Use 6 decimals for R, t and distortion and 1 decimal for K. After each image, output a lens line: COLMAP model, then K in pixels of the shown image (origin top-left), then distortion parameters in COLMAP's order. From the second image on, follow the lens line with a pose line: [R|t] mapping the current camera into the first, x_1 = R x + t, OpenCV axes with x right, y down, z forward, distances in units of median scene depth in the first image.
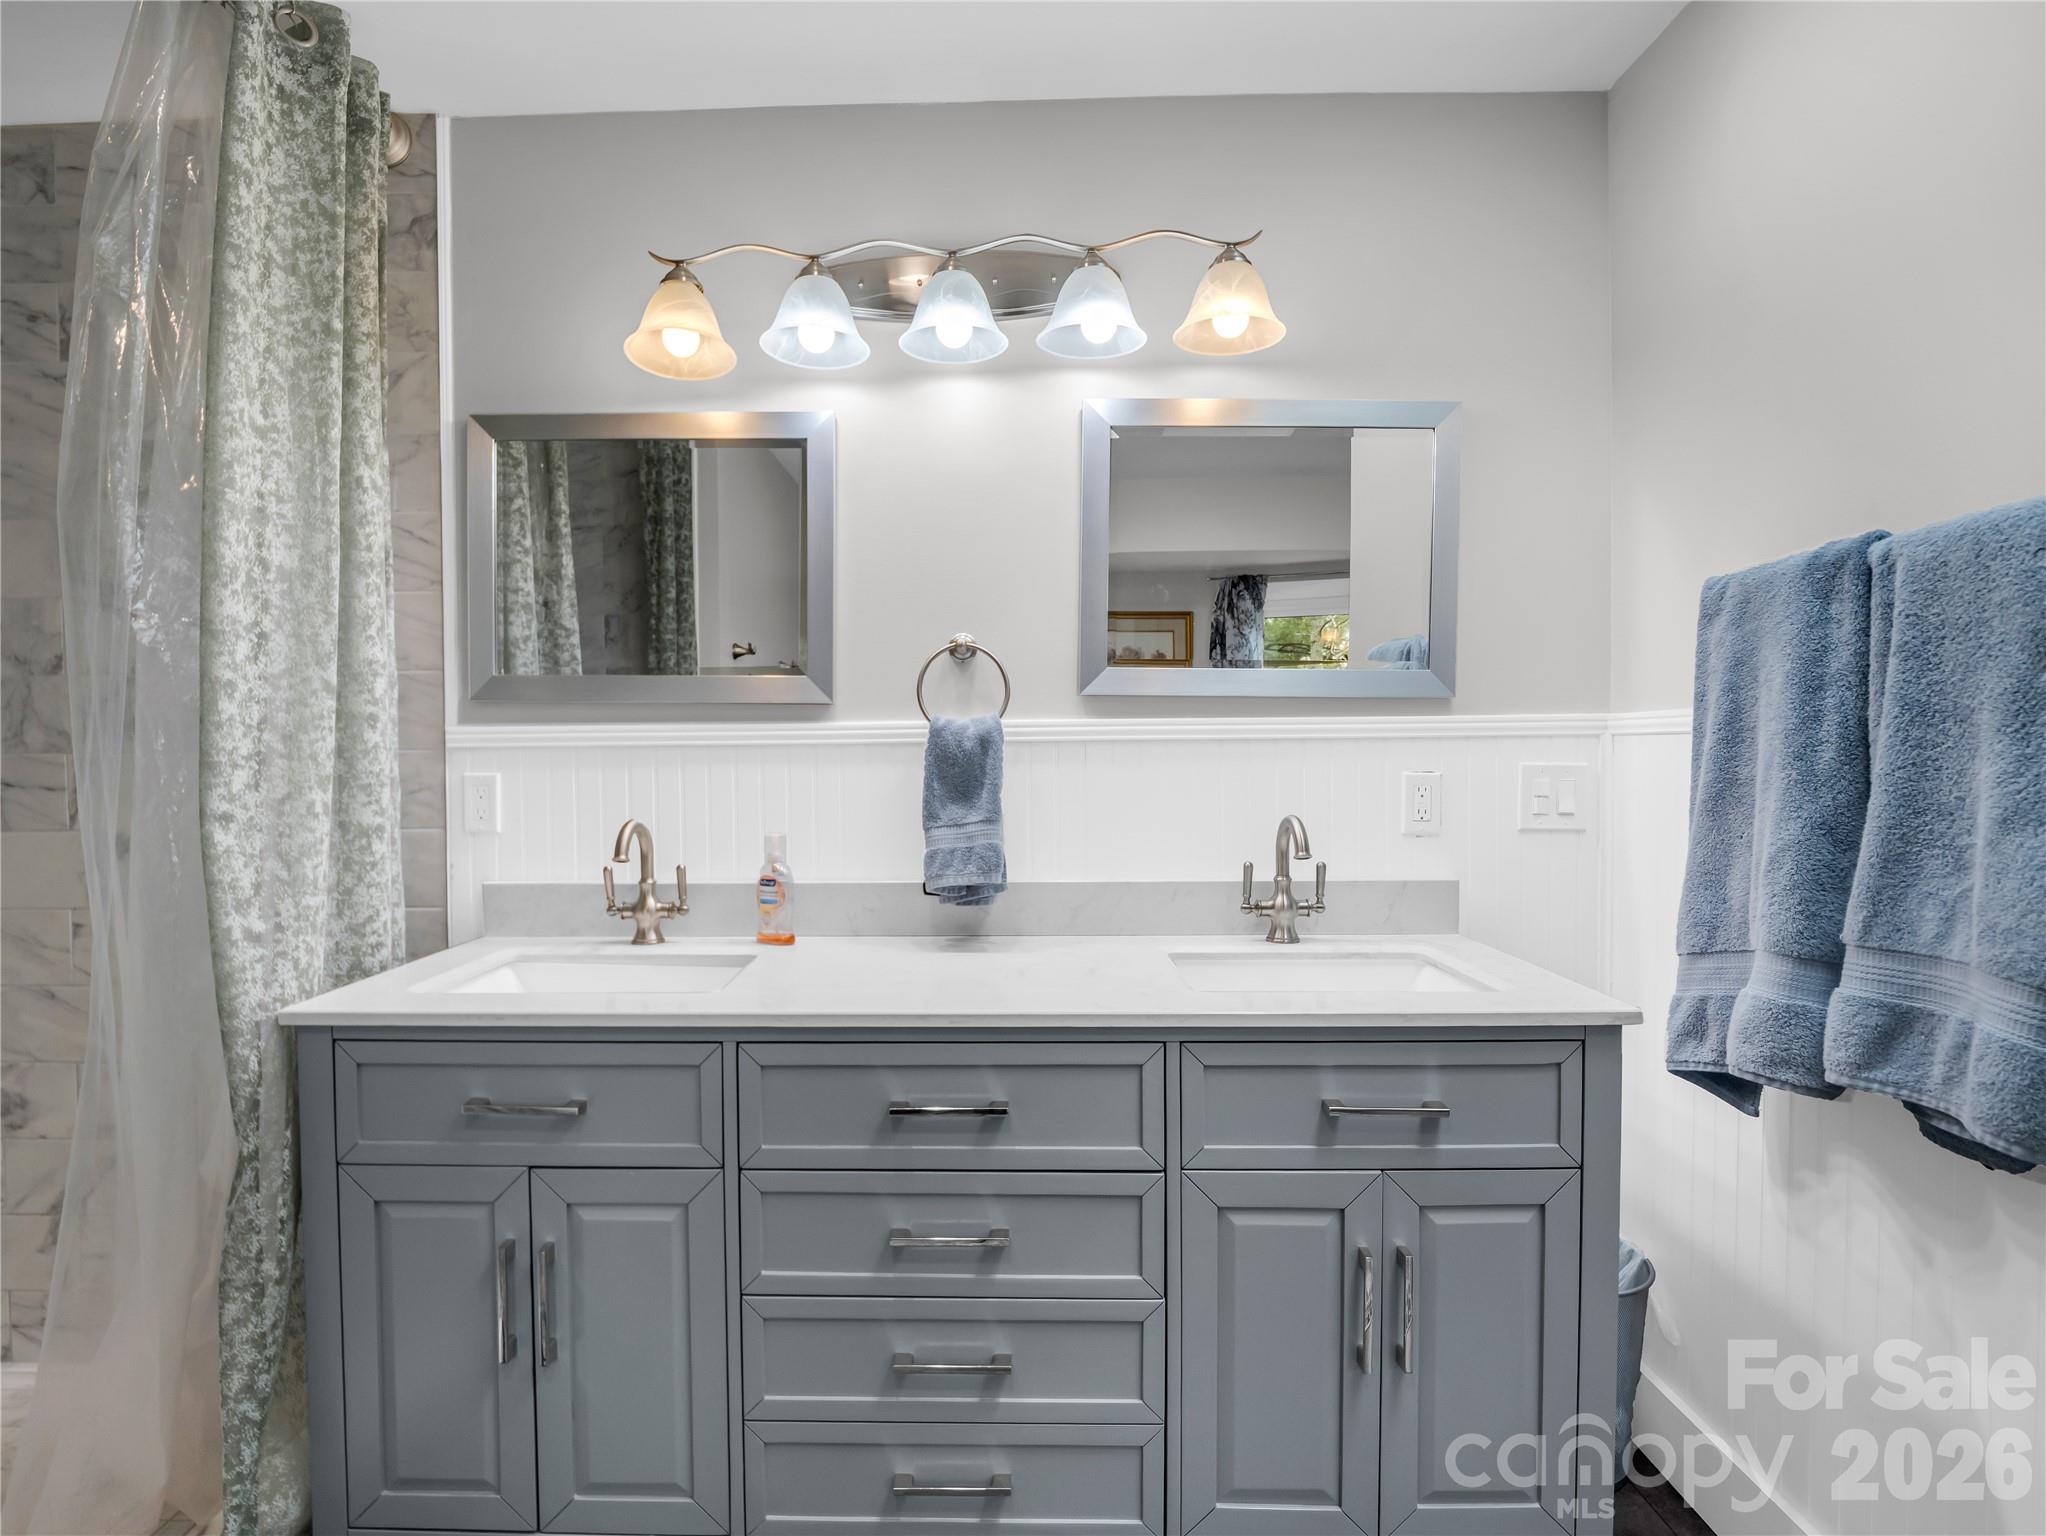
lens RADIAL K [[985.2, 0, 957.2], [0, 985.2, 775.7], [0, 0, 1]] dist [-0.000174, -0.019003]
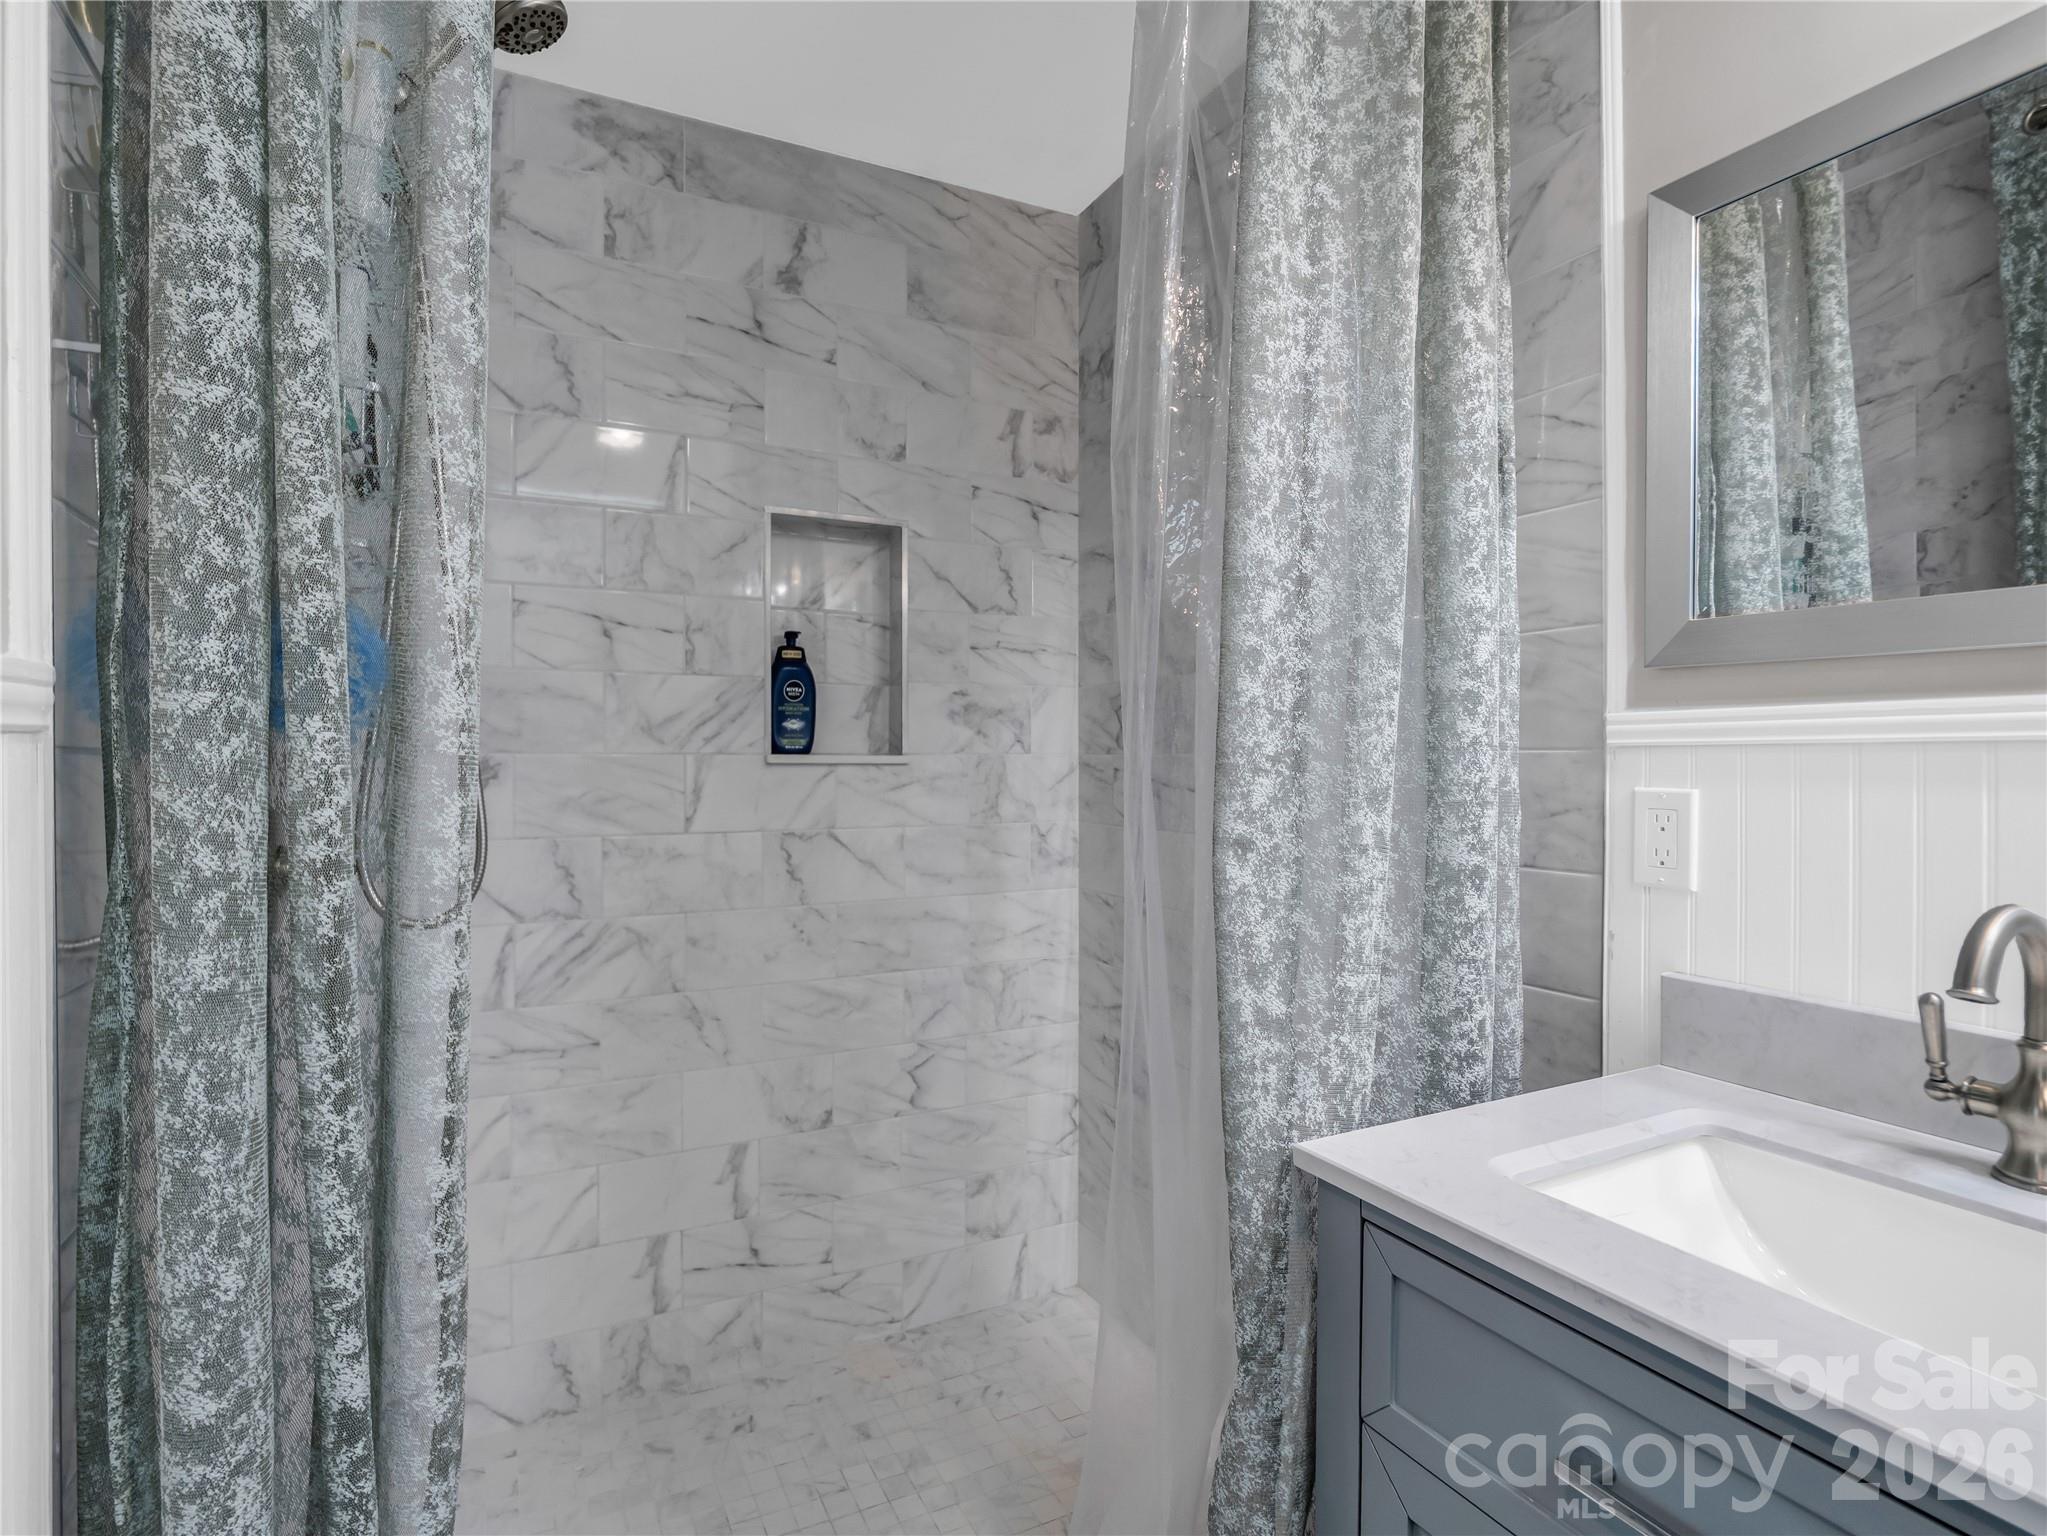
lens RADIAL K [[1011.6, 0, 997.1], [0, 1011.6, 764.5], [0, 0, 1]] dist [-0.002609, -0.009605]
pose [[0.473711, 0.010167, -0.880622, -0.176152], [-0.025364, 0.999676, -0.002102, -0.007133], [0.880315, 0.023332, 0.473815, 0.454647]]
